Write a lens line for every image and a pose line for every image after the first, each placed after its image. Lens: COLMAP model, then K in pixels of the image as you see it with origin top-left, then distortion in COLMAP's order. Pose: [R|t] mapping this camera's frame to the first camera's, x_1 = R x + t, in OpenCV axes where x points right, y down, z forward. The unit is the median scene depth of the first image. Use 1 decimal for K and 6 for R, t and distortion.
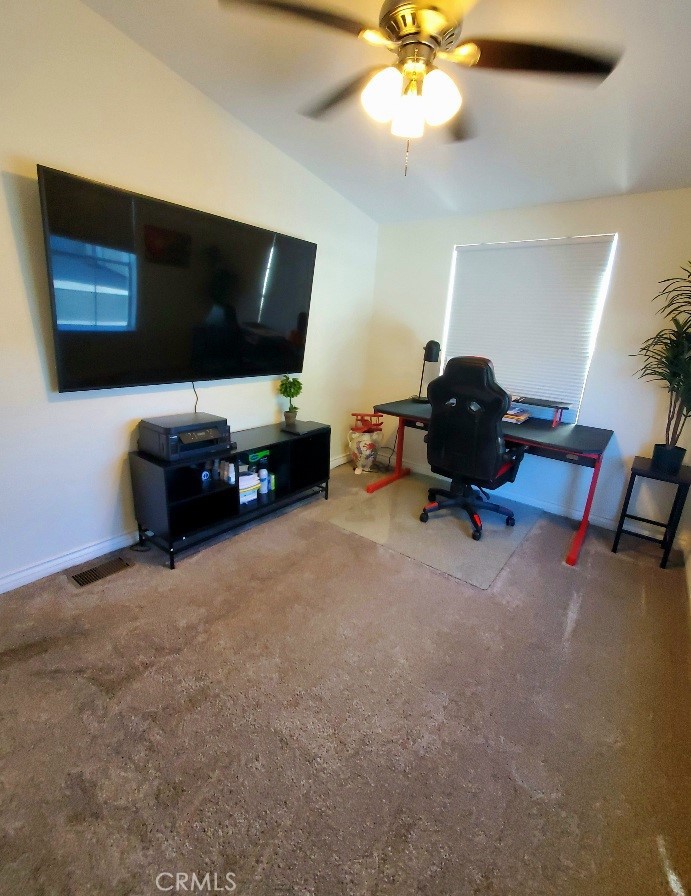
lens RADIAL K [[399.9, 0, 332.5], [0, 399.9, 423.7], [0, 0, 1]] dist [-0.001547, 0.000416]
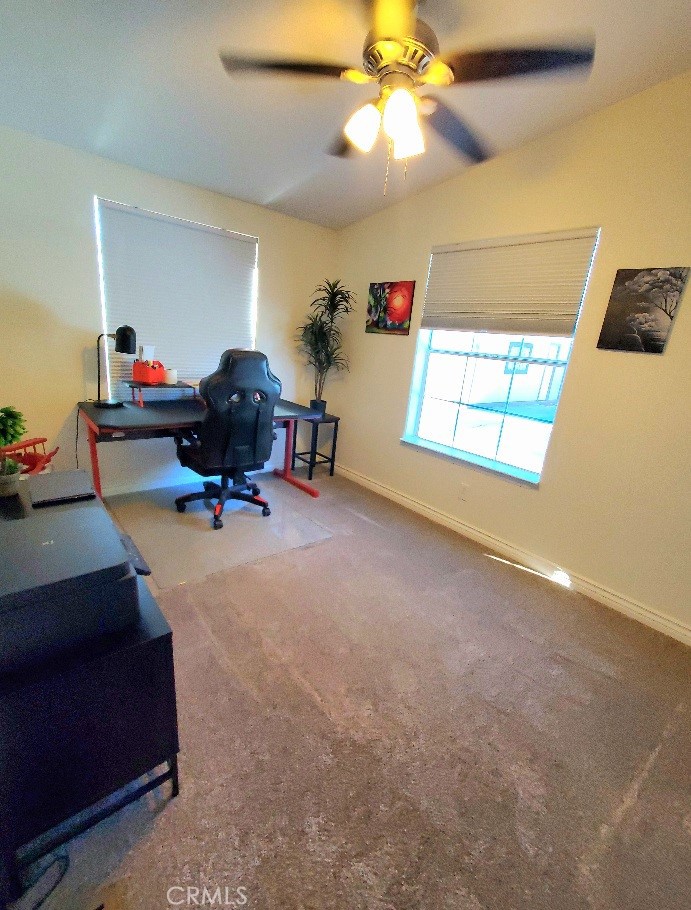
lens RADIAL K [[406.2, 0, 344.5], [0, 406.2, 458.7], [0, 0, 1]] dist [-0.001547, 0.000416]
pose [[0.206336, -0.318117, 0.925325, -0.649677], [0.155699, 0.944300, 0.289922, -0.171478], [-0.966014, 0.084251, 0.244373, 0.544392]]
